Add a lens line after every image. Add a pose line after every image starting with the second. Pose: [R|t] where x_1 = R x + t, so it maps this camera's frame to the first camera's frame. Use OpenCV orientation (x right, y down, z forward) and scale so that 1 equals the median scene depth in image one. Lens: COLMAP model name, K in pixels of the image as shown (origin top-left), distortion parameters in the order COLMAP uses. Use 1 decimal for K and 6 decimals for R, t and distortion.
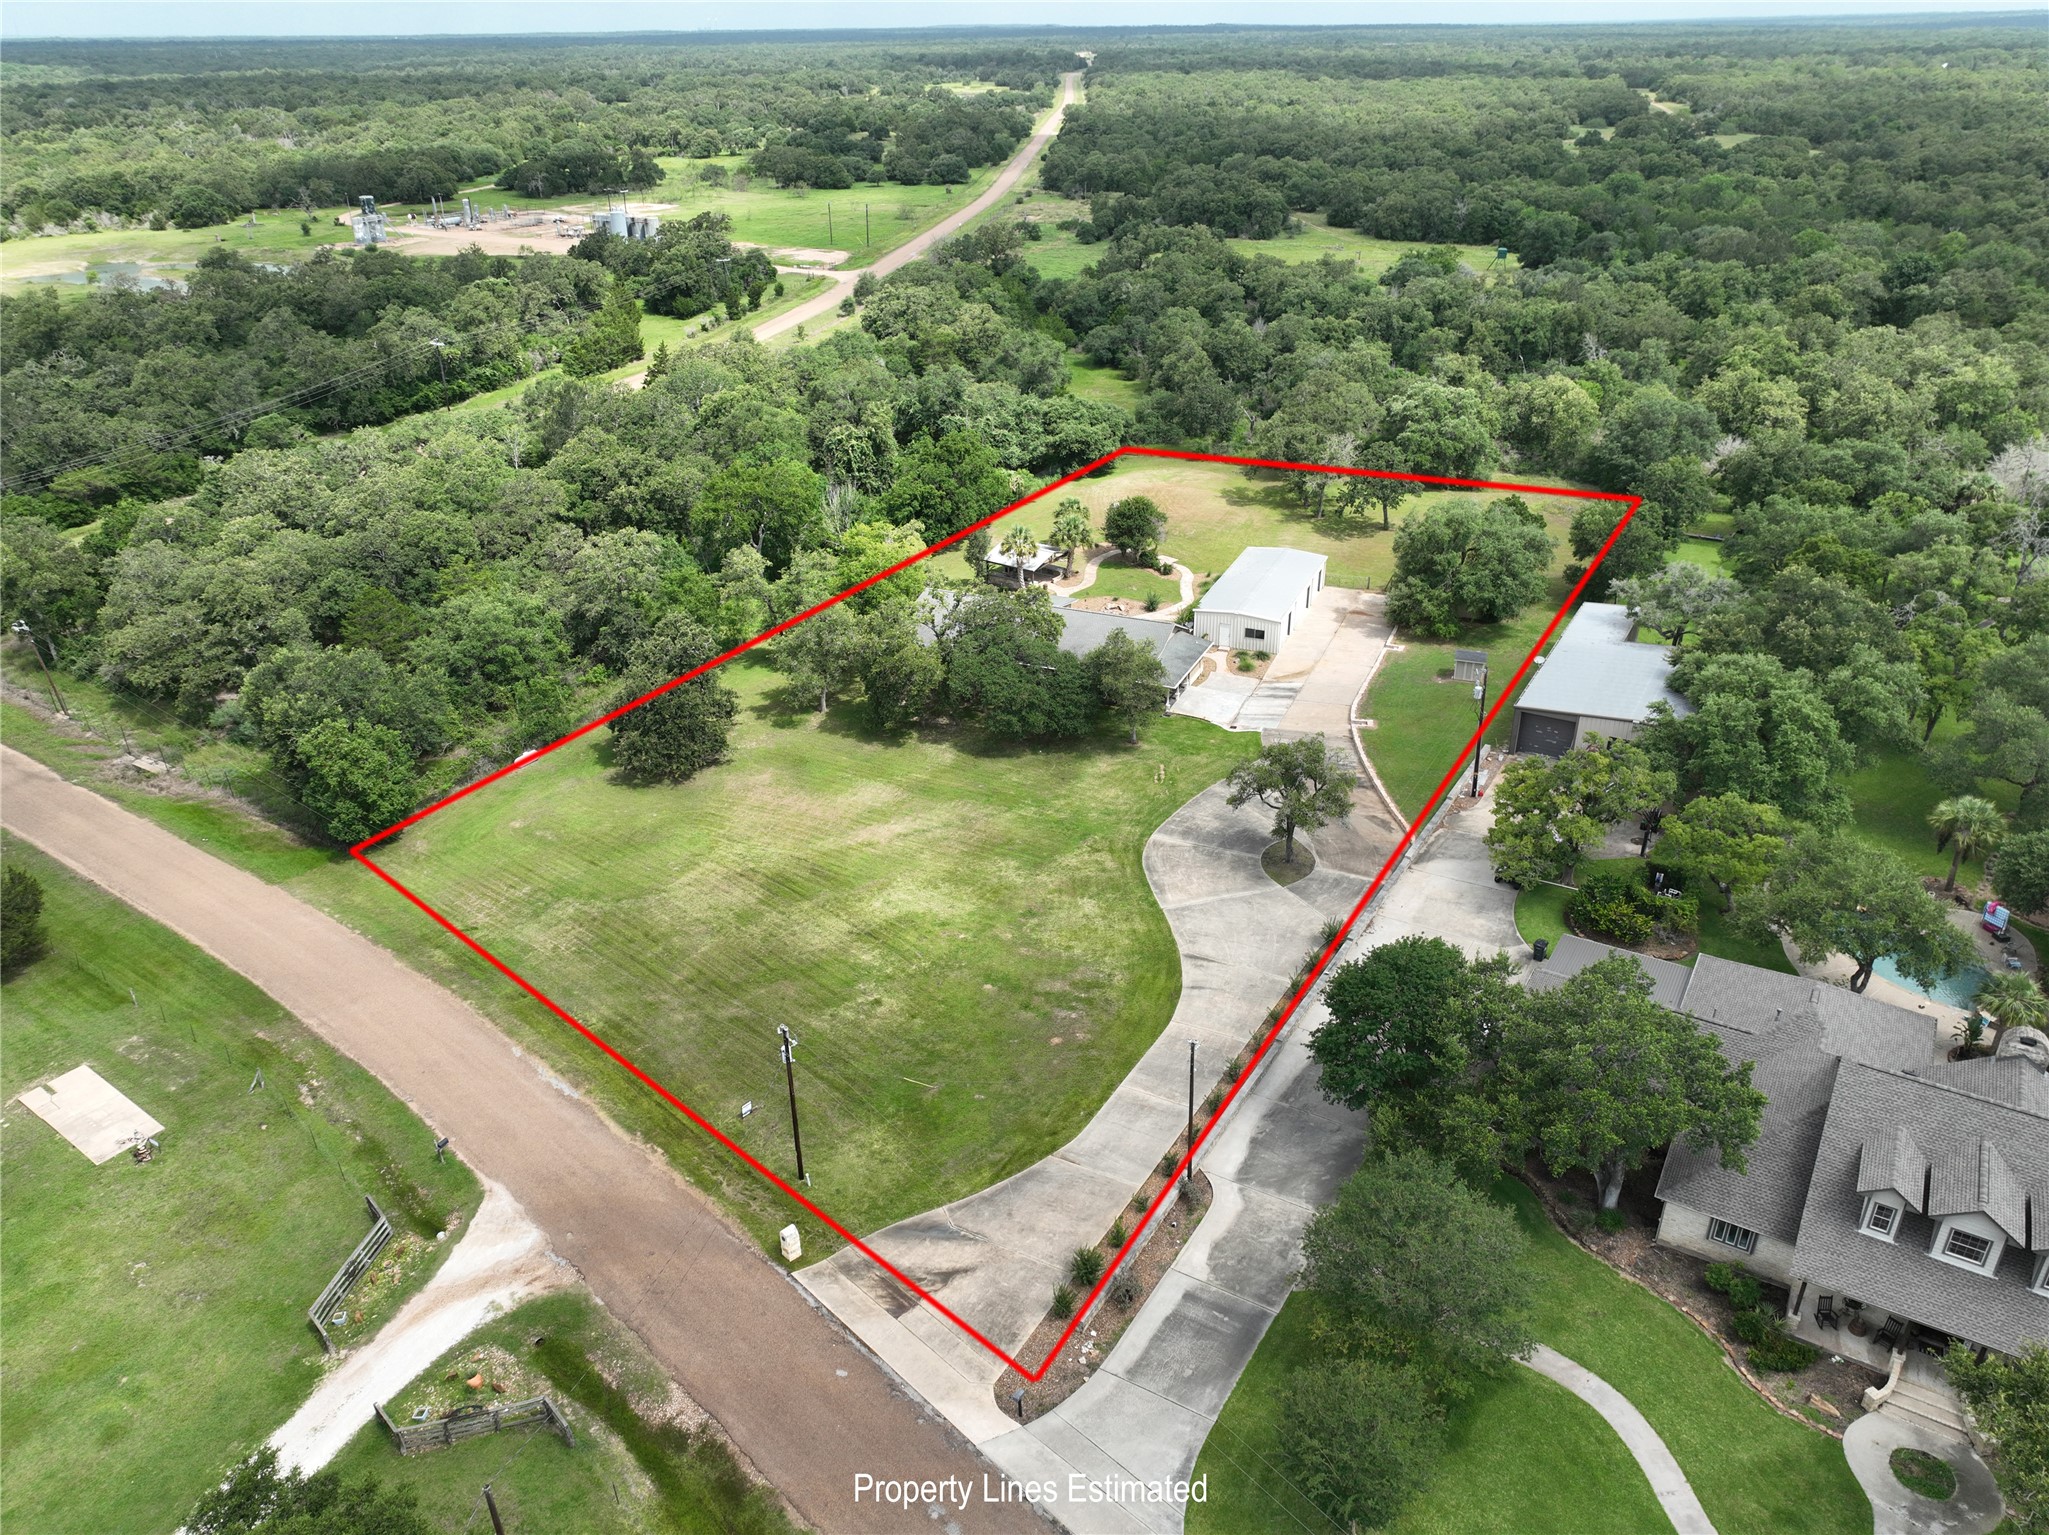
lens RADIAL K [[1441.8, 0, 1030.5], [0, 1441.8, 765.5], [0, 0, 1]] dist [0.005042, 0.006201]
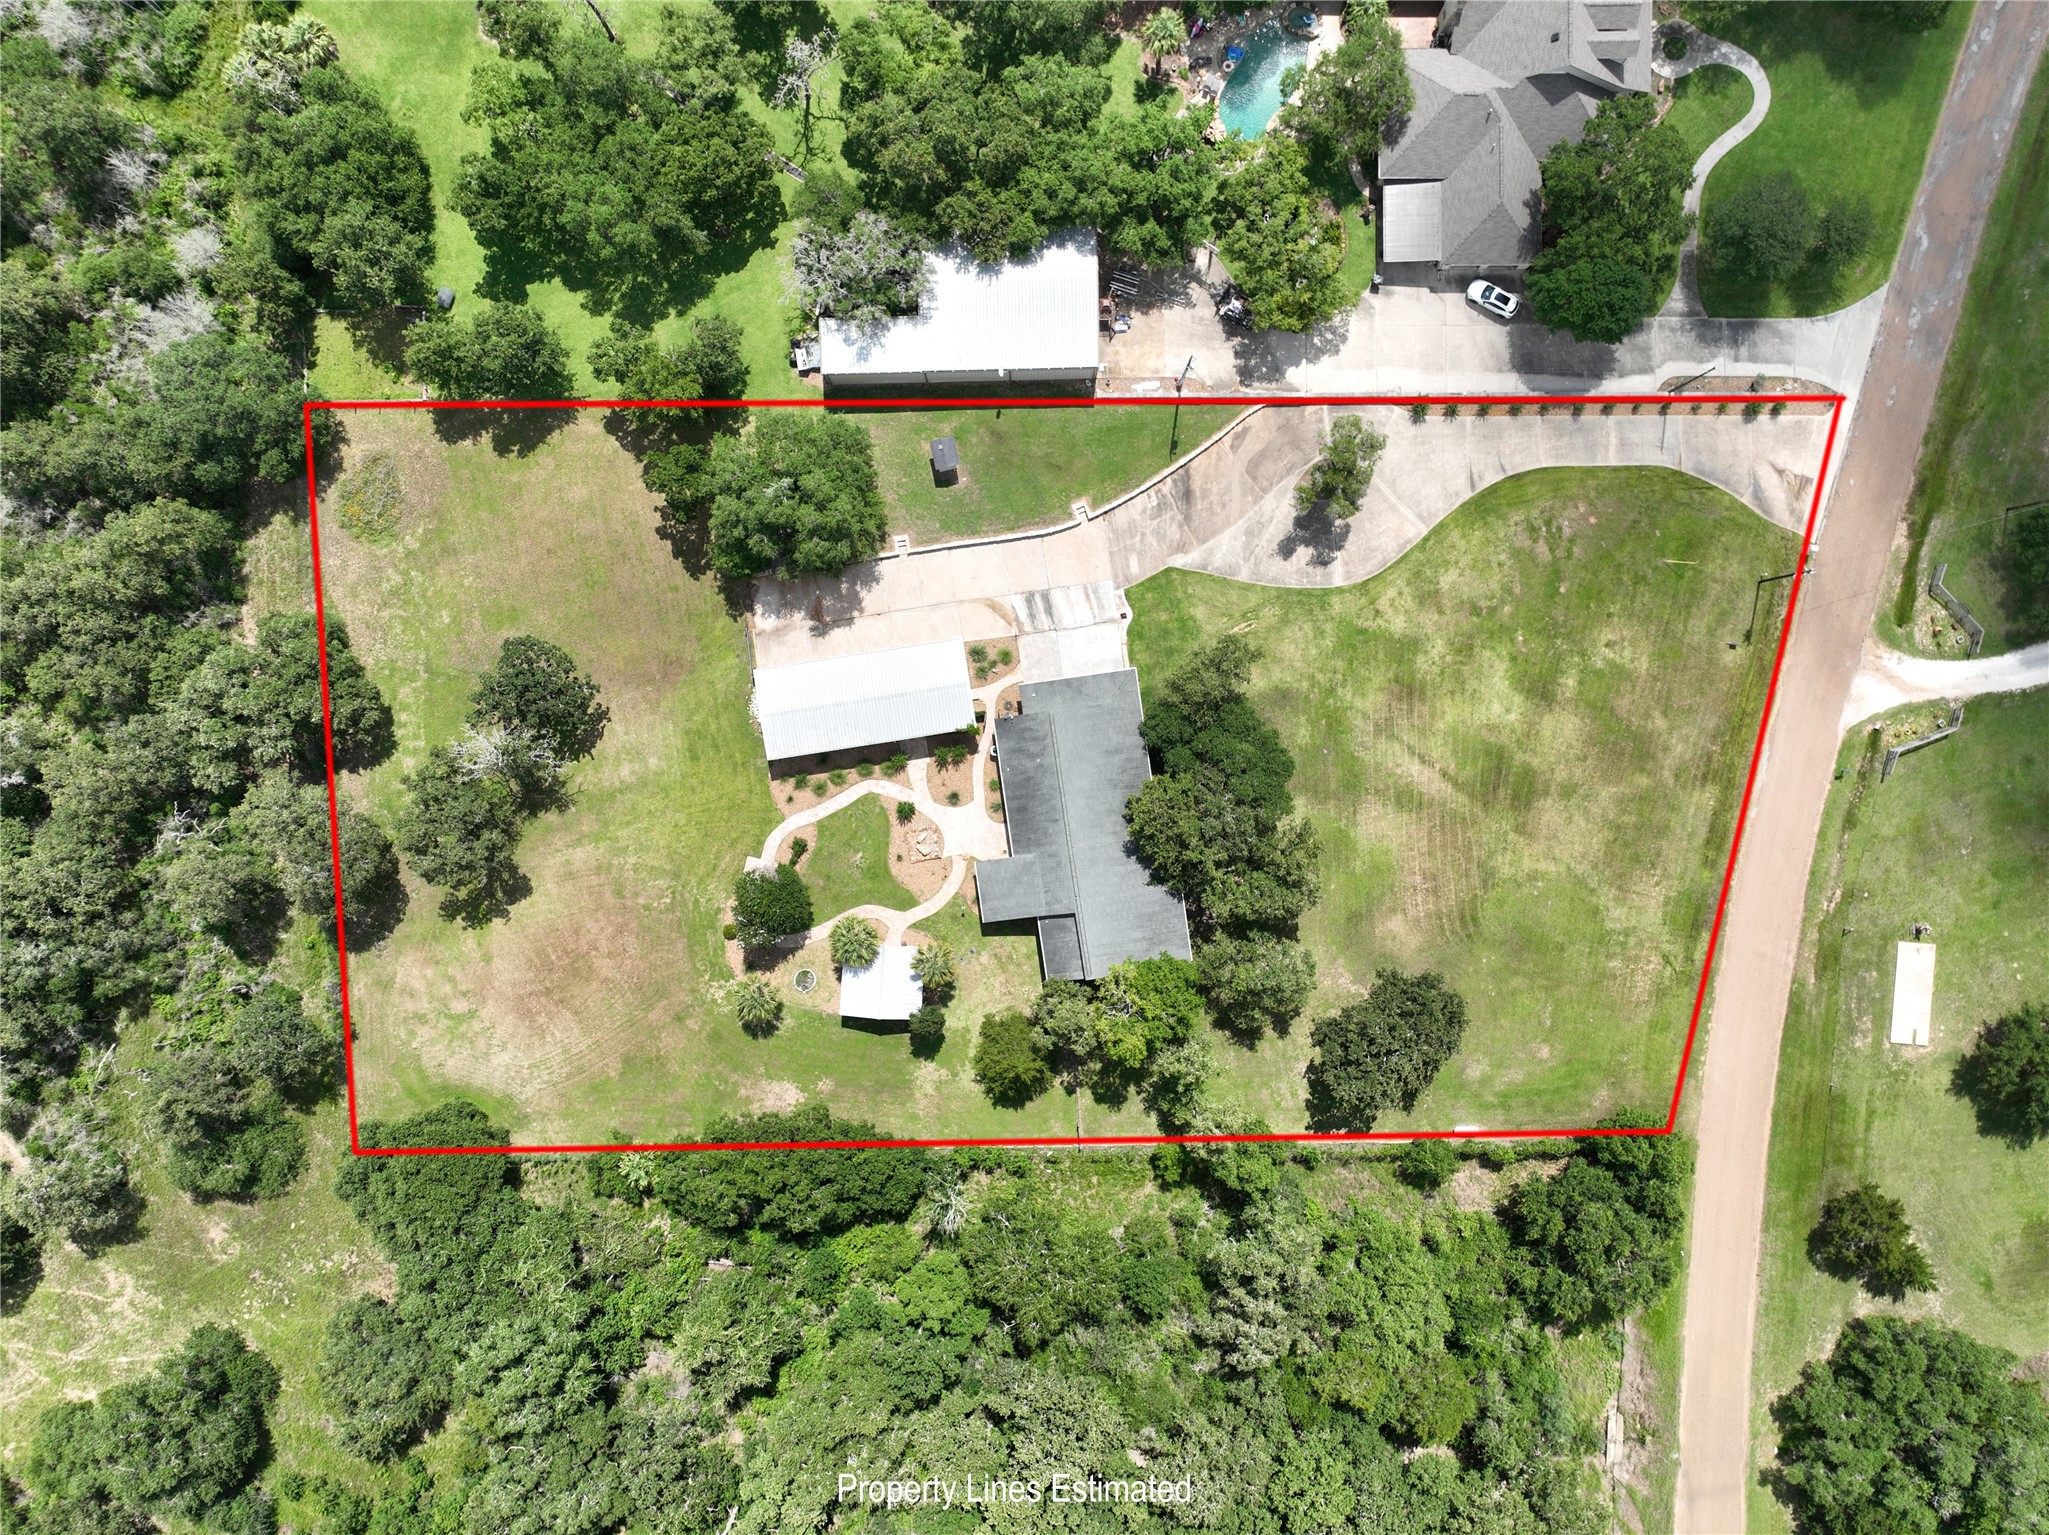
lens RADIAL K [[1441.8, 0, 1030.5], [0, 1441.8, 765.5], [0, 0, 1]] dist [0.005042, 0.006201]
pose [[-0.525527, -0.850726, 0.009355, 0.100542], [0.394157, -0.233712, 0.888830, -1.565480], [-0.753964, 0.470792, 0.458141, 0.858931]]
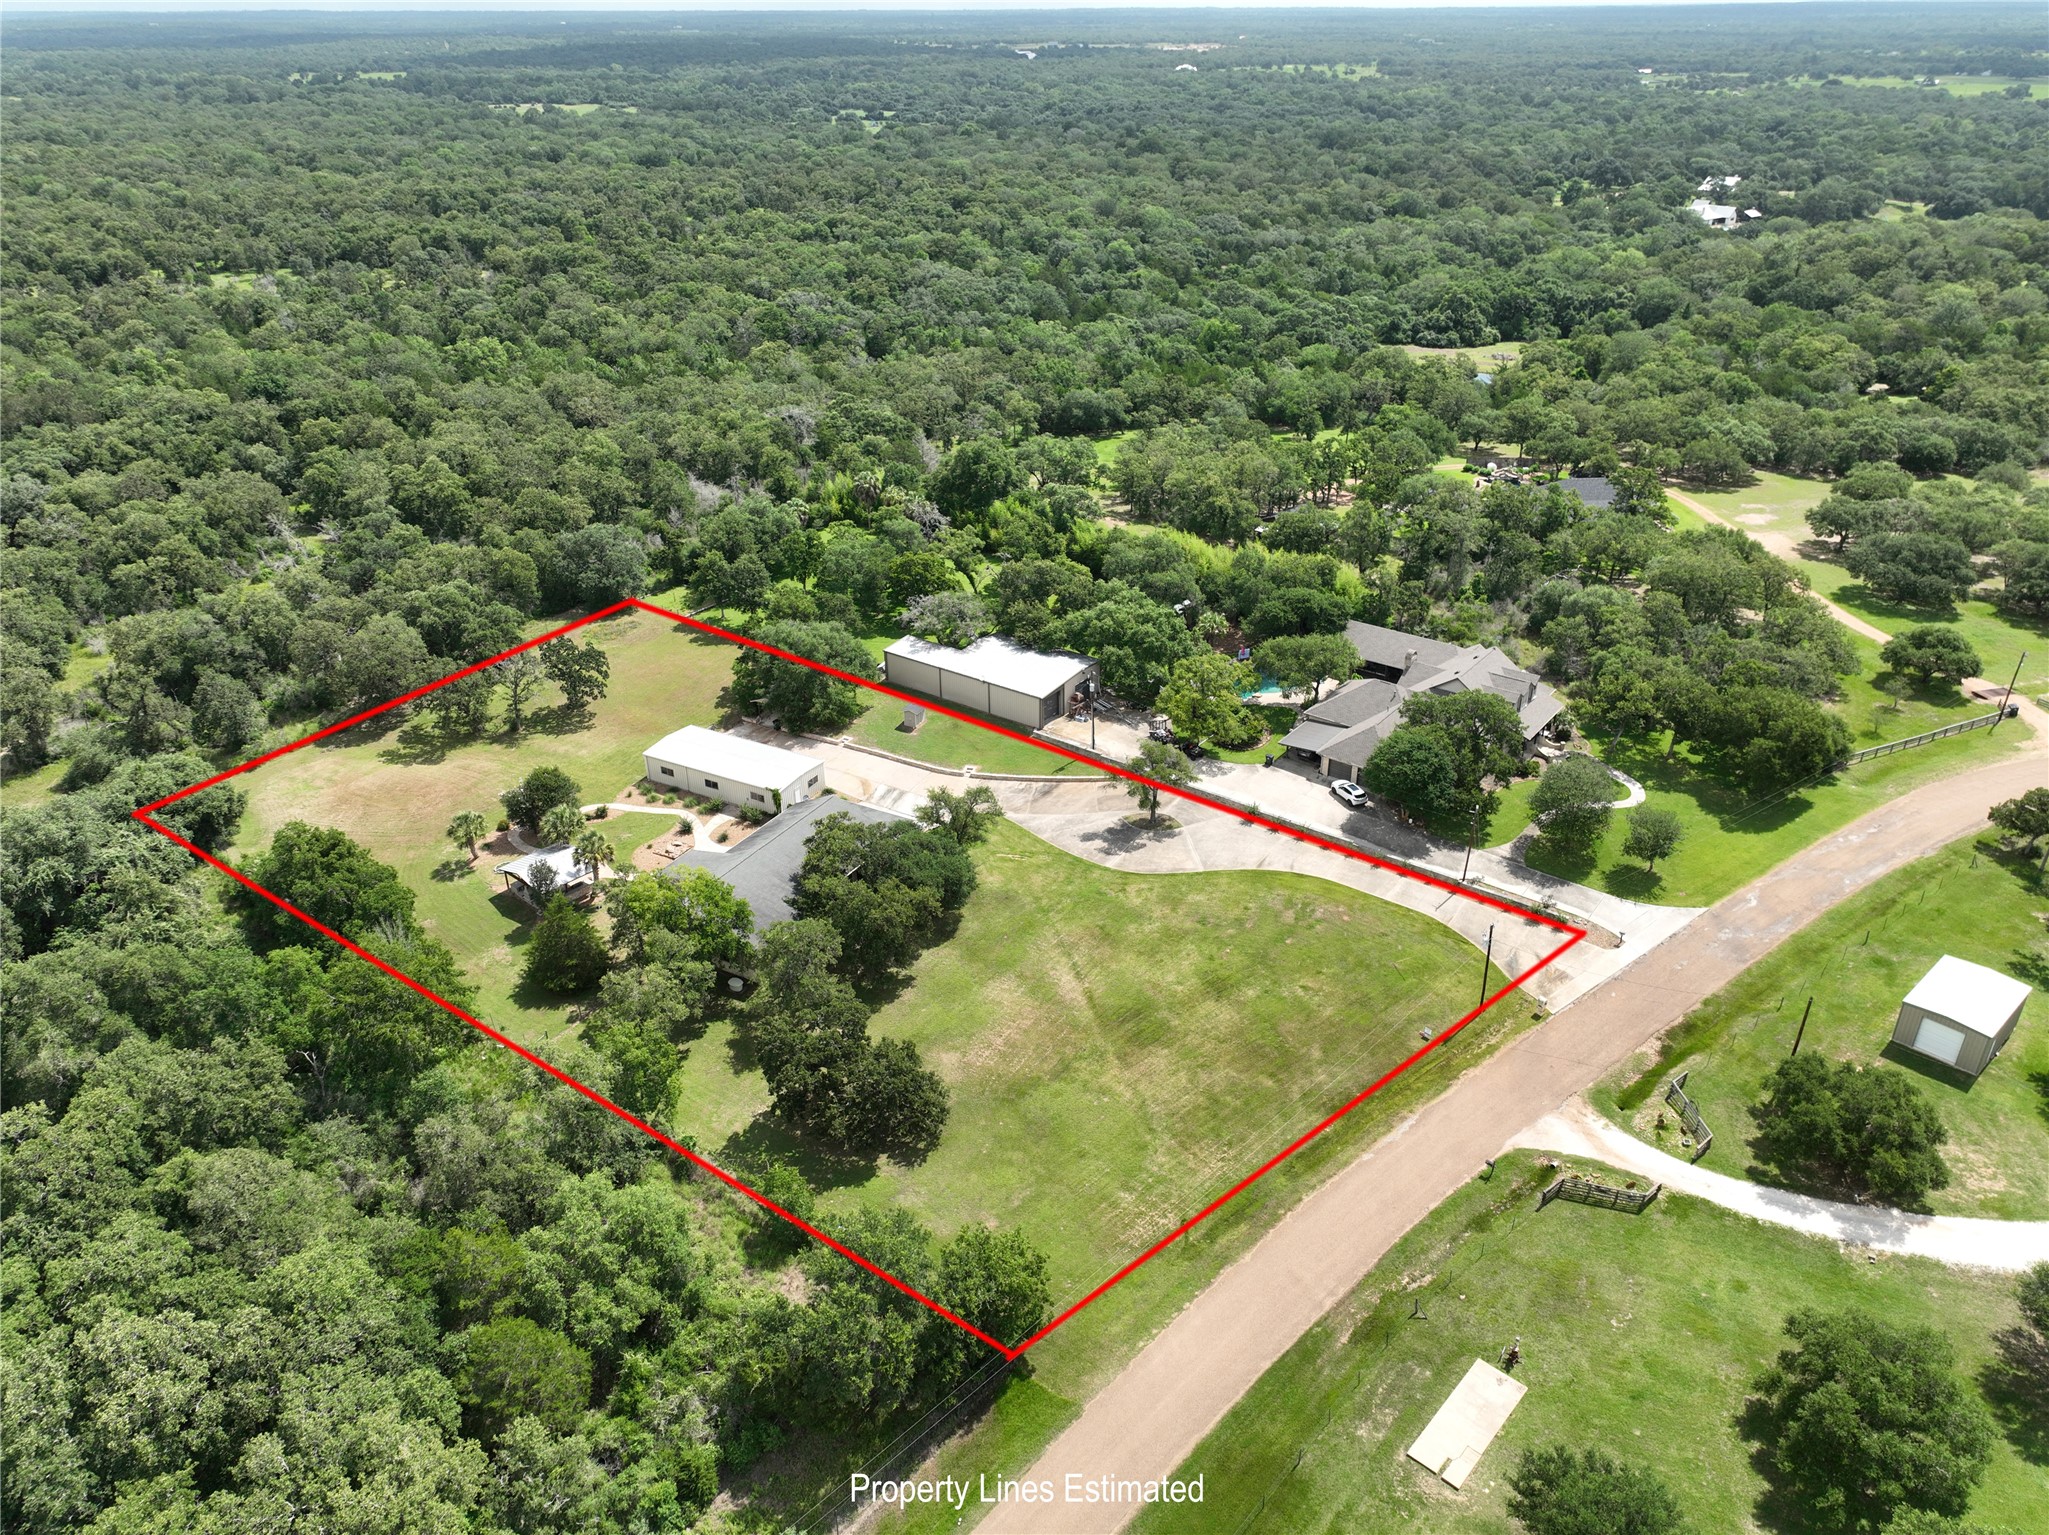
lens RADIAL K [[1441.8, 0, 1030.5], [0, 1441.8, 765.5], [0, 0, 1]] dist [0.005042, 0.006201]
pose [[0.102163, -0.455305, 0.884455, -1.419294], [0.460899, 0.809582, 0.363524, -0.730449], [-0.881553, 0.370506, 0.292559, 0.763588]]
